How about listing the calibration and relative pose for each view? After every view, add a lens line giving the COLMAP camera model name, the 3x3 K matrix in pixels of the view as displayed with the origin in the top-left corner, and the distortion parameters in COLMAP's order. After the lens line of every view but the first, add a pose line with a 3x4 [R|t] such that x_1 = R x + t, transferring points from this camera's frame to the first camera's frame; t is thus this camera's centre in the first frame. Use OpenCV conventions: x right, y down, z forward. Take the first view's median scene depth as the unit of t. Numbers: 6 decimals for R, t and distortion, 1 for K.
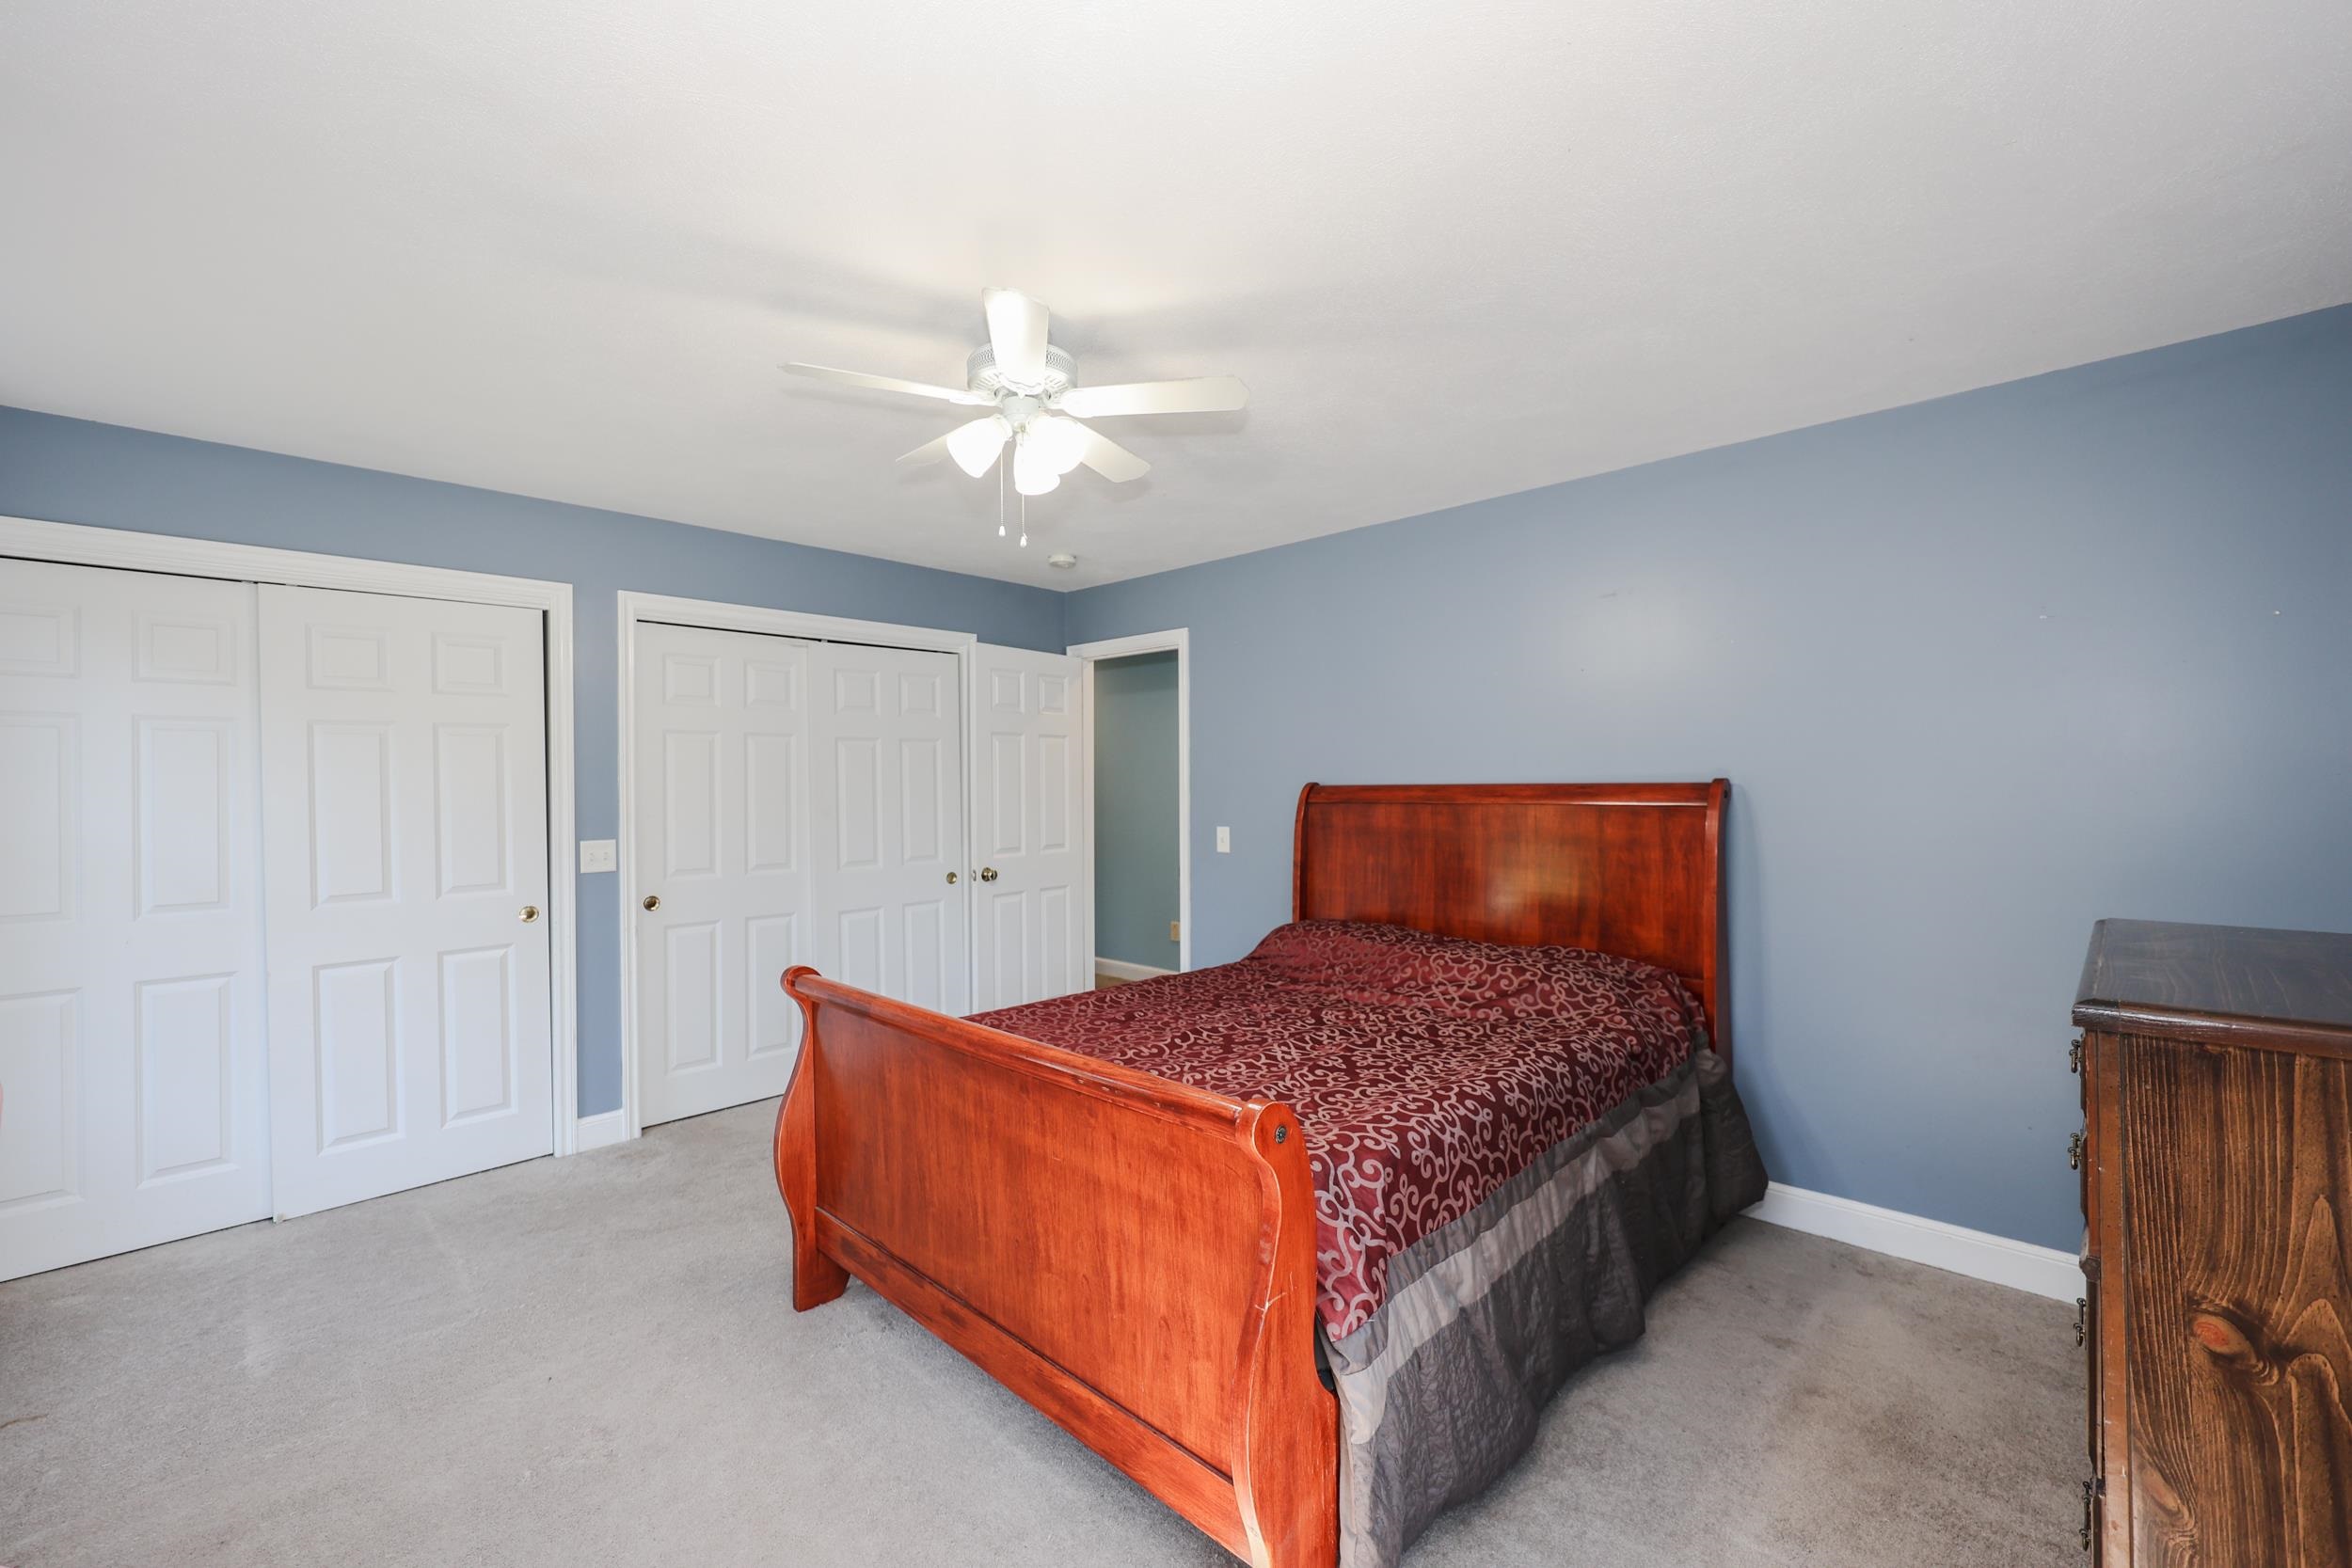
lens RADIAL K [[954.5, 0, 1169.9], [0, 954.5, 792.2], [0, 0, 1]] dist [0.000632, 0.000045]
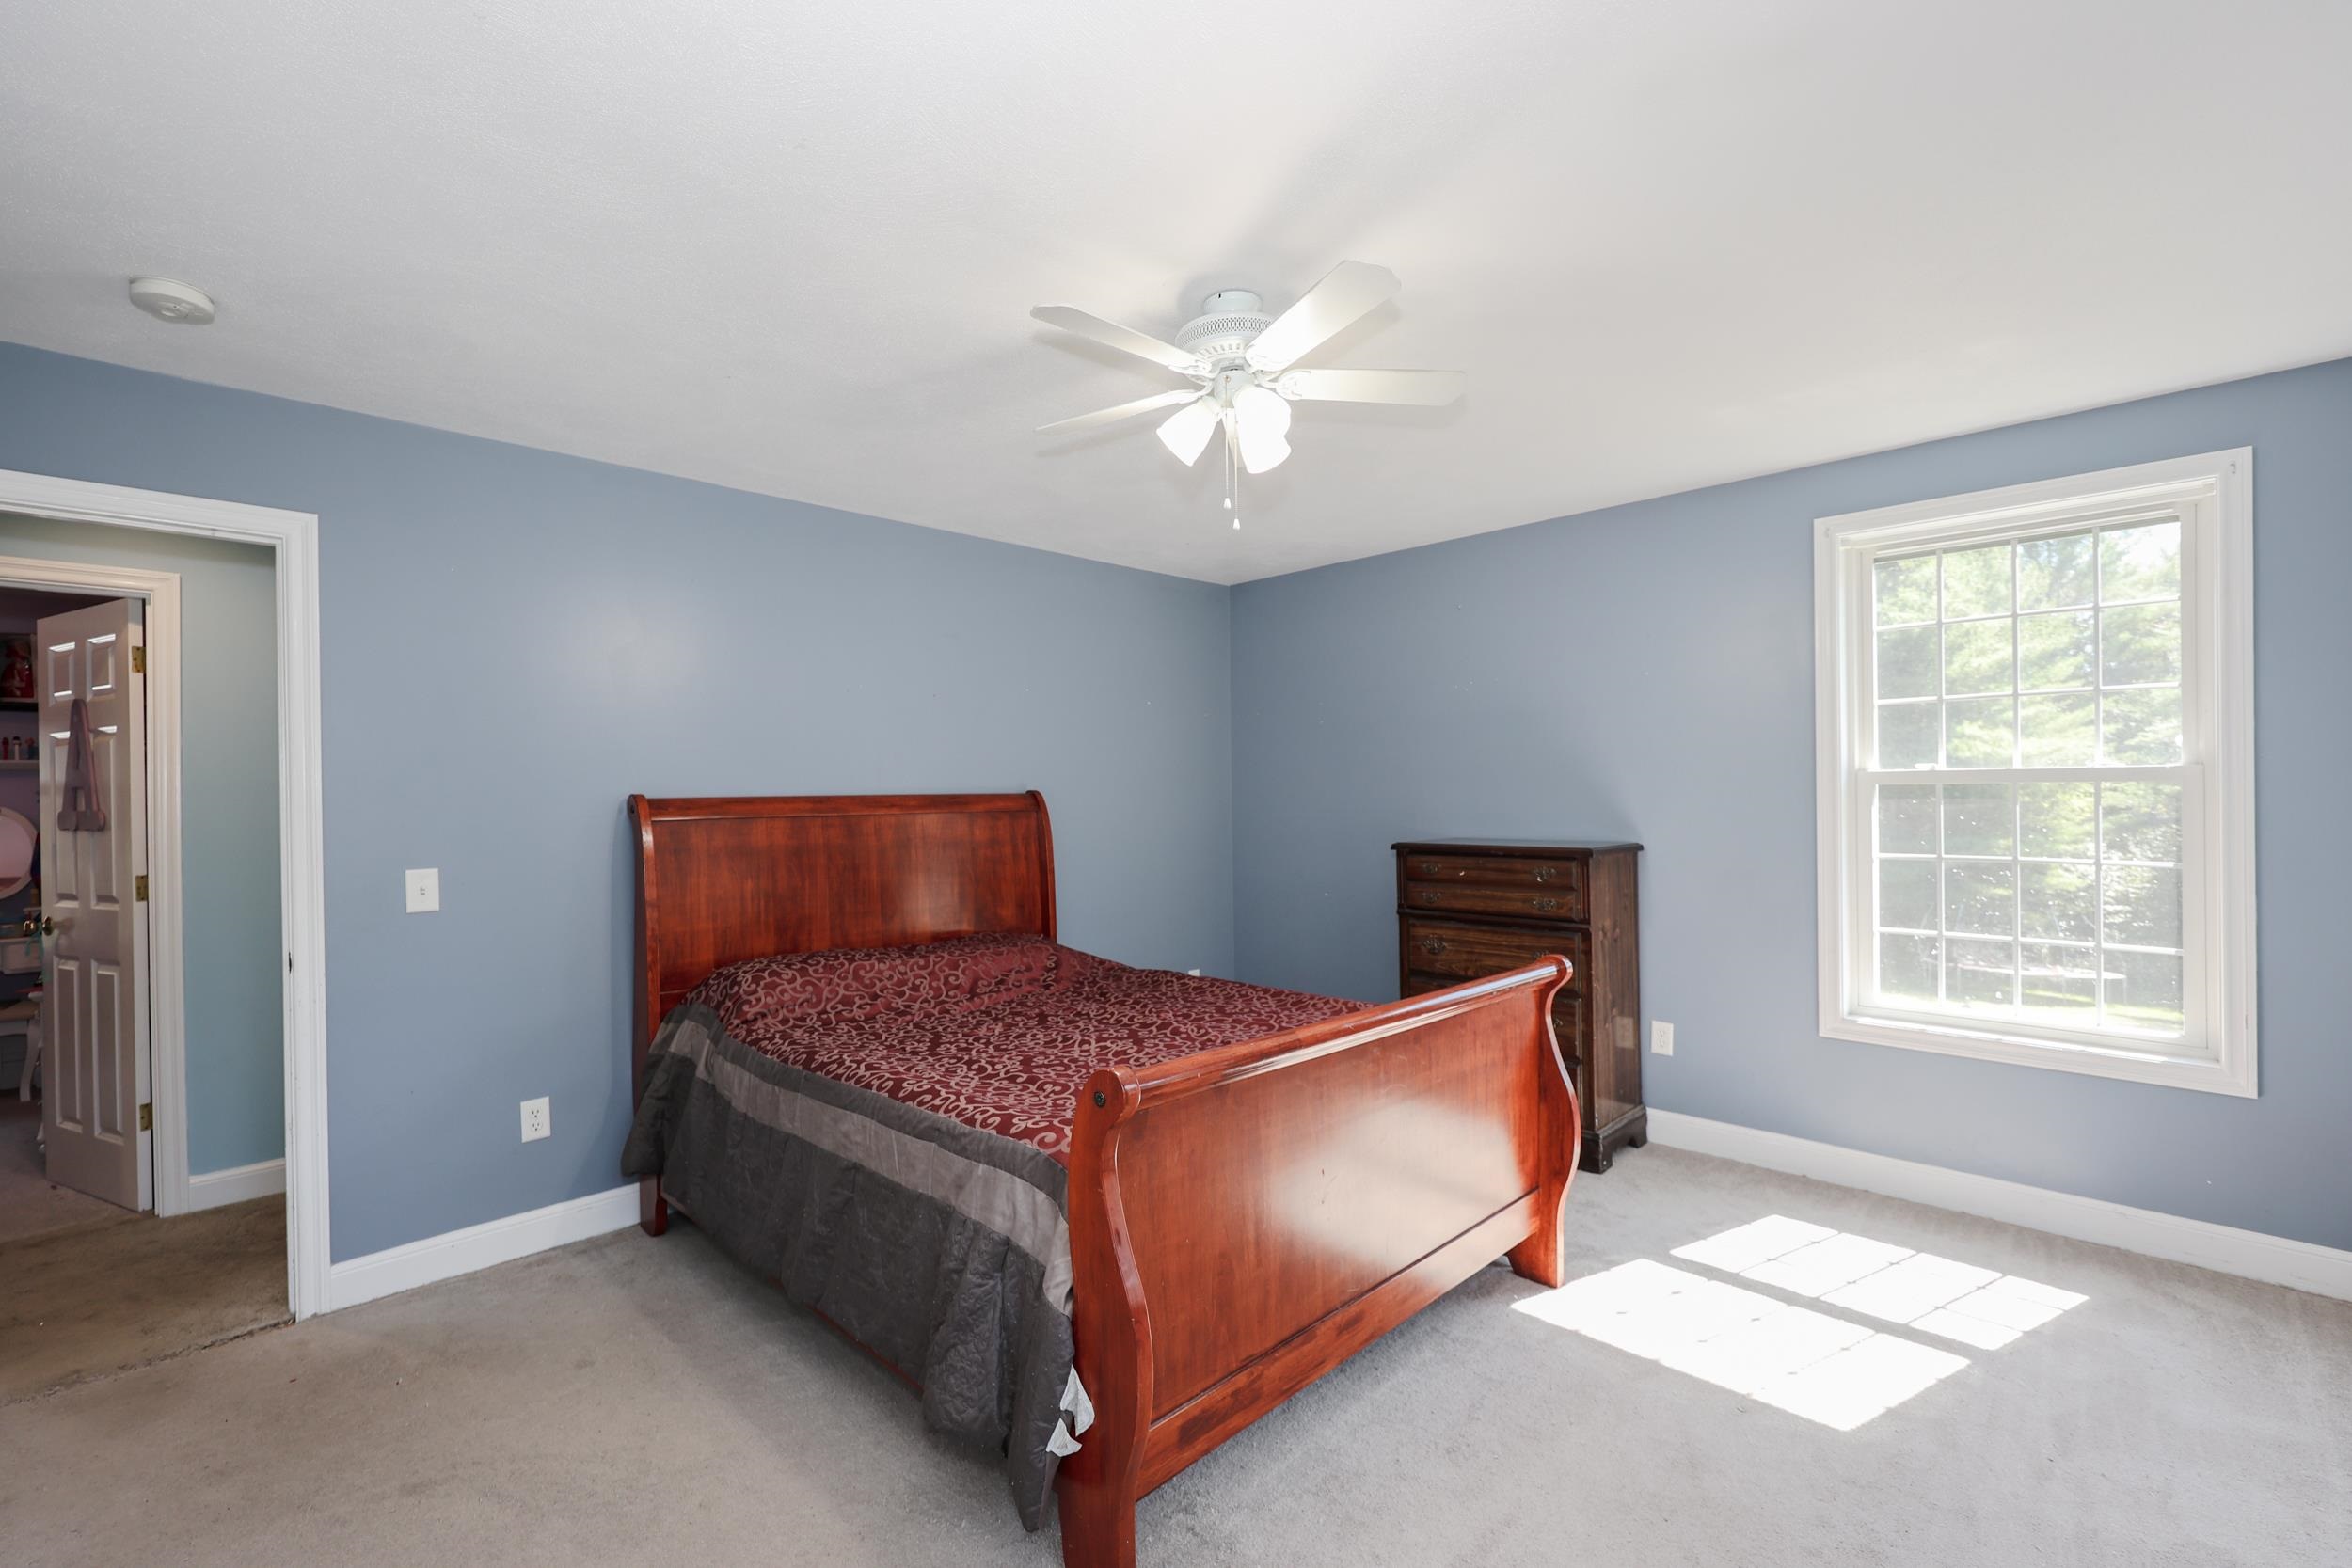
lens RADIAL K [[954.5, 0, 1169.9], [0, 954.5, 792.2], [0, 0, 1]] dist [0.000632, 0.000045]
pose [[0.040520, 0.005484, 0.999164, -0.655978], [0.017751, 0.999823, -0.006208, 0.000411], [-0.999021, 0.017988, 0.040415, 0.628508]]
